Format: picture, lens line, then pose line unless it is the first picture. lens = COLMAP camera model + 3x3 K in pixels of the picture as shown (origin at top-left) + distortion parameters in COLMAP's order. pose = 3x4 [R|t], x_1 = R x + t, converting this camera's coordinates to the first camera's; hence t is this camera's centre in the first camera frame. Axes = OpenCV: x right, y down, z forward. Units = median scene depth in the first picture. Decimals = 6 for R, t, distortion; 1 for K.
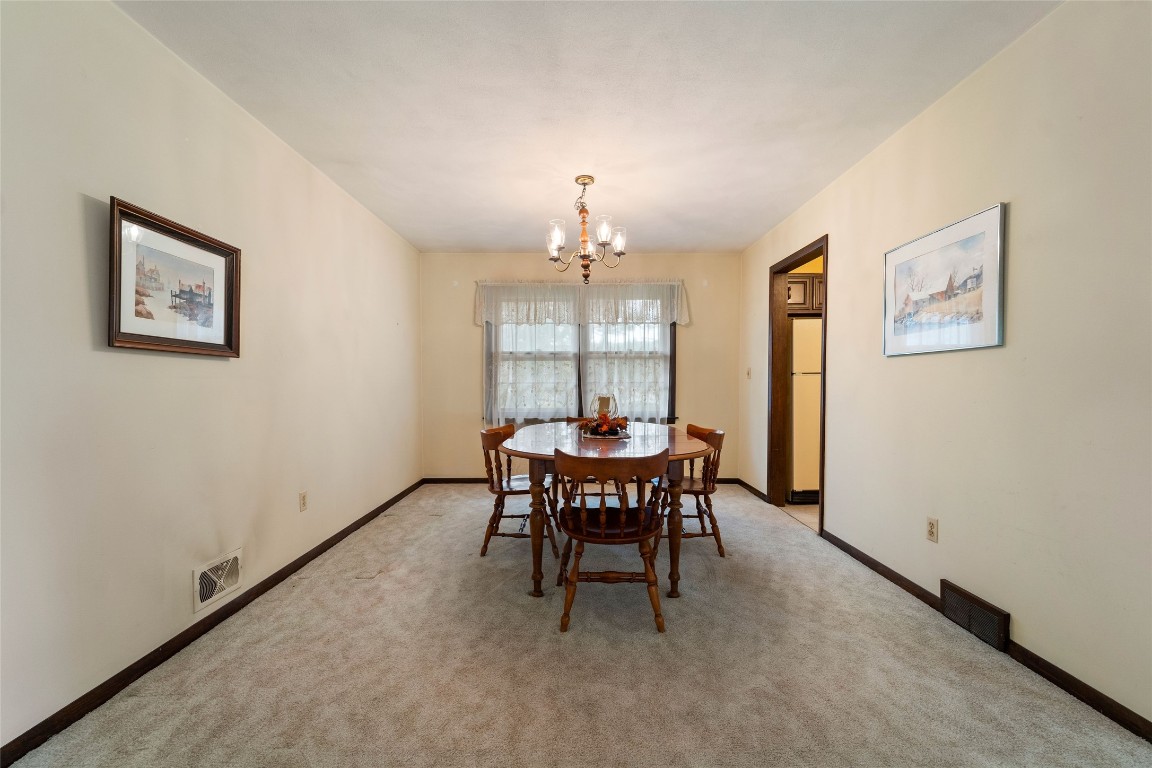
lens RADIAL K [[469.7, 0, 579.6], [0, 469.7, 400.9], [0, 0, 1]] dist [0.000479, -0.000301]
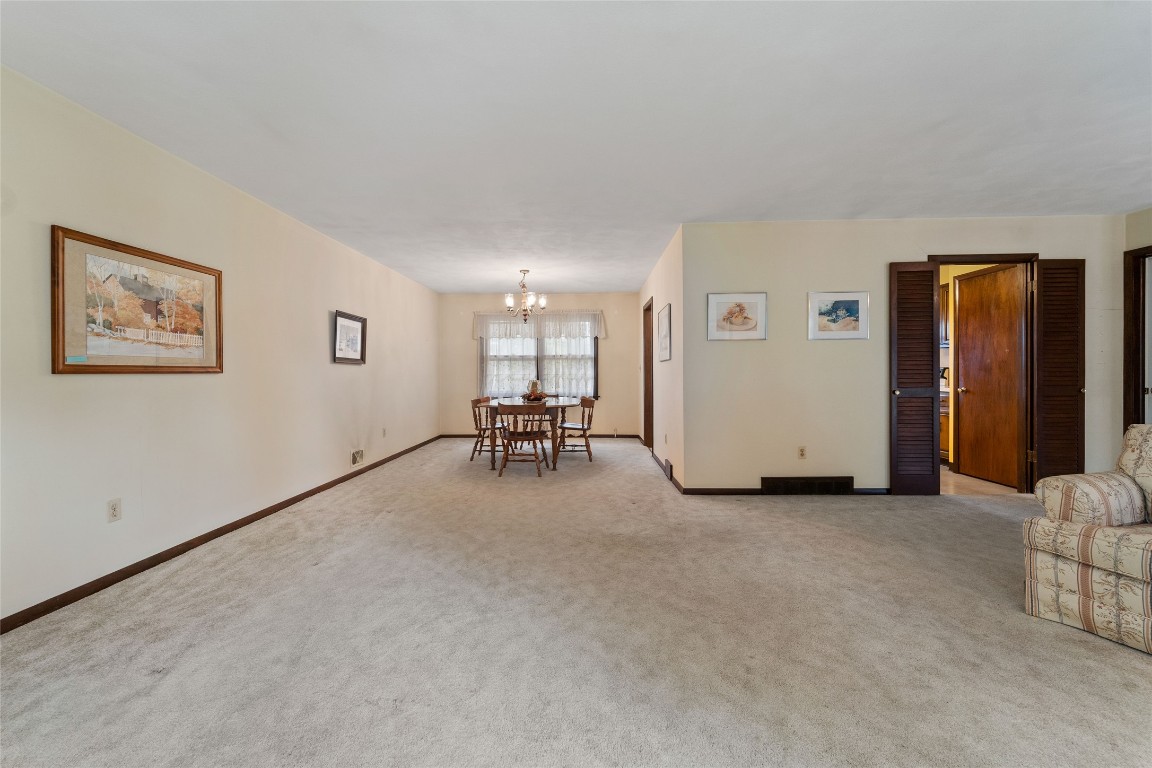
lens RADIAL K [[469.7, 0, 577.6], [0, 469.7, 376.8], [0, 0, 1]] dist [0.000479, -0.000301]
pose [[0.999551, -0.002753, -0.029834, 0.200356], [0.001745, 0.999428, -0.033765, 0.025848], [0.029909, 0.033697, 0.998984, -0.650153]]
